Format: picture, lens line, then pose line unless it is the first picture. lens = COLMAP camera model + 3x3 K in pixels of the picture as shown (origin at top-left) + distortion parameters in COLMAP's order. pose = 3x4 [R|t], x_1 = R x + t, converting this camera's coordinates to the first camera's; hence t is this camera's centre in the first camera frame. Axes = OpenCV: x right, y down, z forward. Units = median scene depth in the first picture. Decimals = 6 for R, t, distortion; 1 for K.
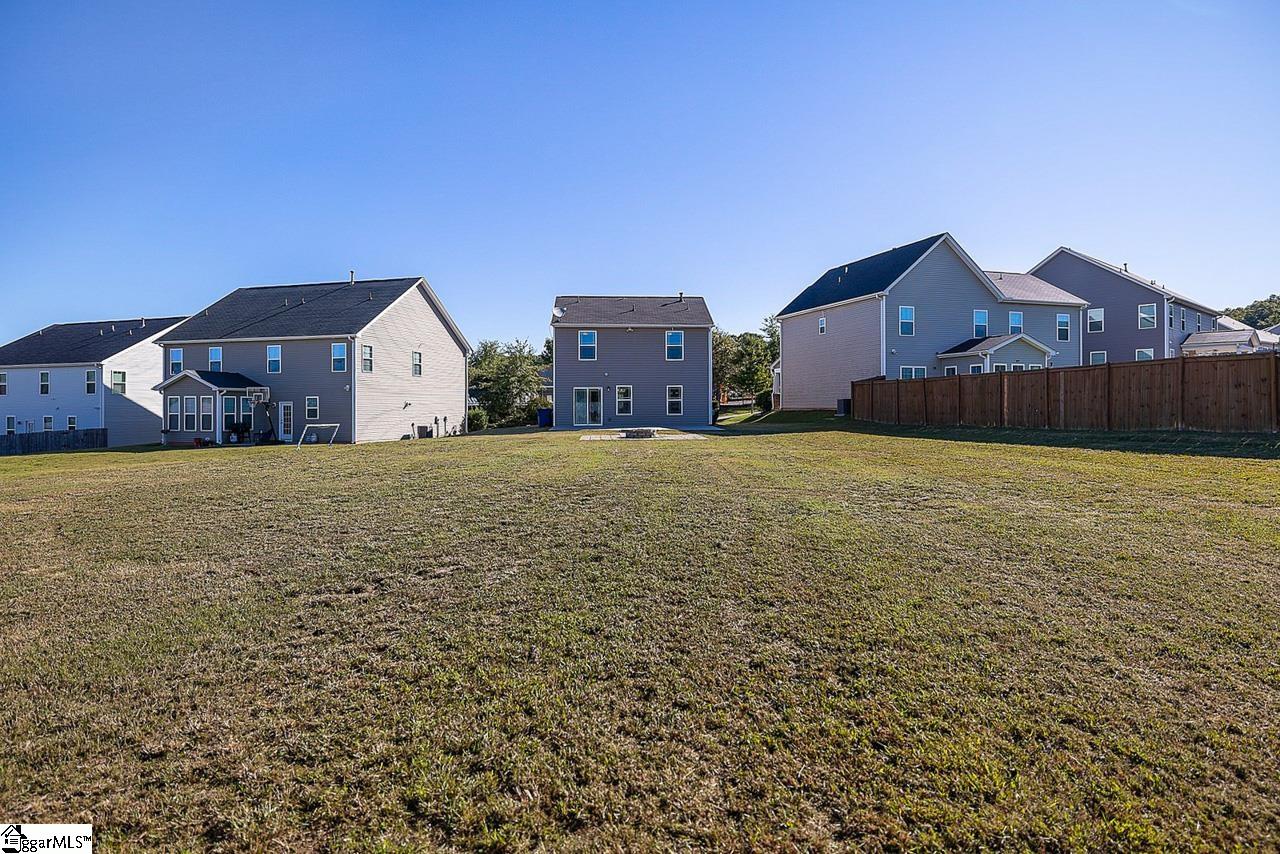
lens RADIAL K [[687.7, 0, 637.8], [0, 687.7, 413.6], [0, 0, 1]] dist [0.001575, 0.000810]
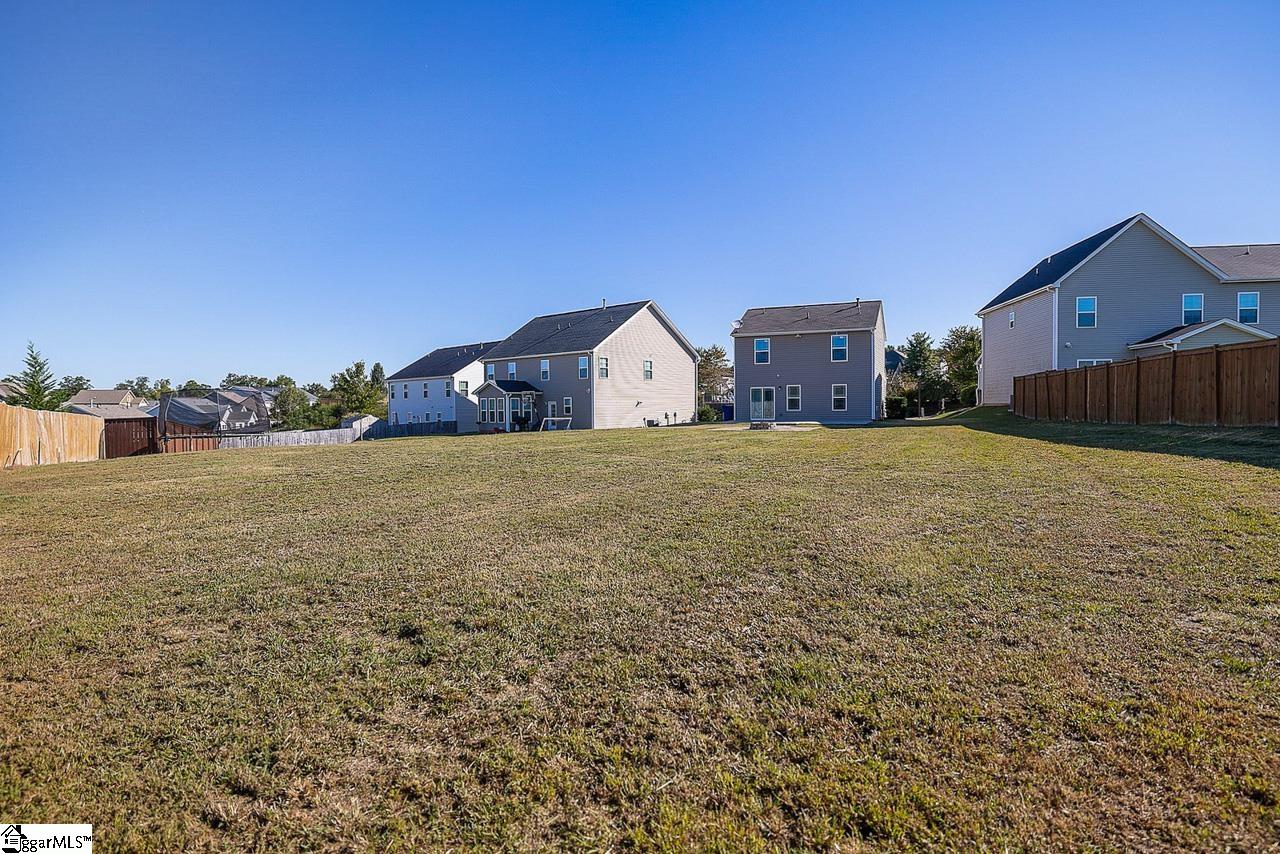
lens RADIAL K [[687.7, 0, 637.8], [0, 687.7, 413.6], [0, 0, 1]] dist [0.001575, 0.000810]
pose [[0.890197, 0.000444, -0.455576, 0.254564], [0.001559, 0.999991, 0.004021, 0.001533], [0.455574, -0.004289, 0.890188, -0.127483]]
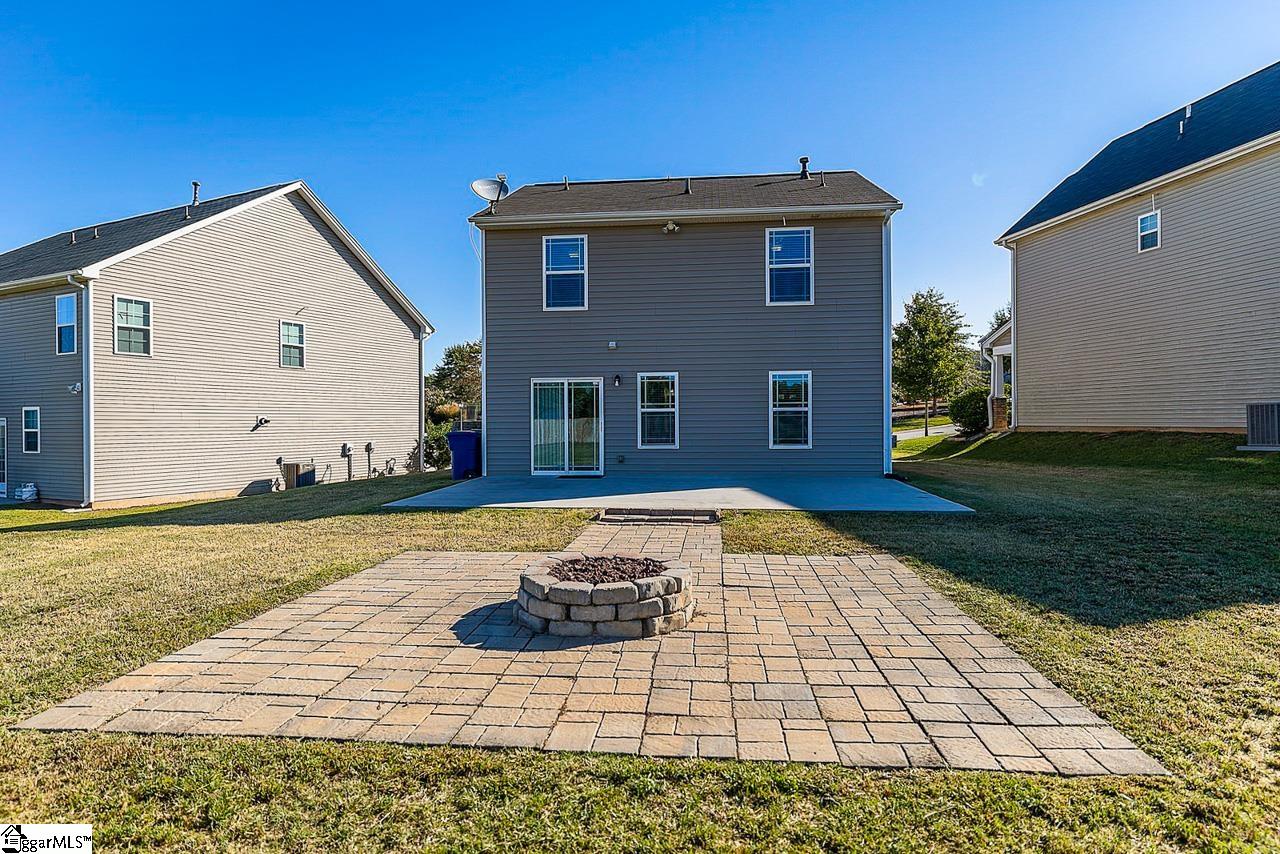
lens RADIAL K [[684.9, 0, 642.9], [0, 684.9, 425.4], [0, 0, 1]] dist [-0.003326, -0.000631]
pose [[0.988274, -0.002841, -0.152664, 0.029121], [0.002355, 0.999992, -0.003364, -0.009353], [0.152673, 0.002965, 0.988272, 0.580779]]
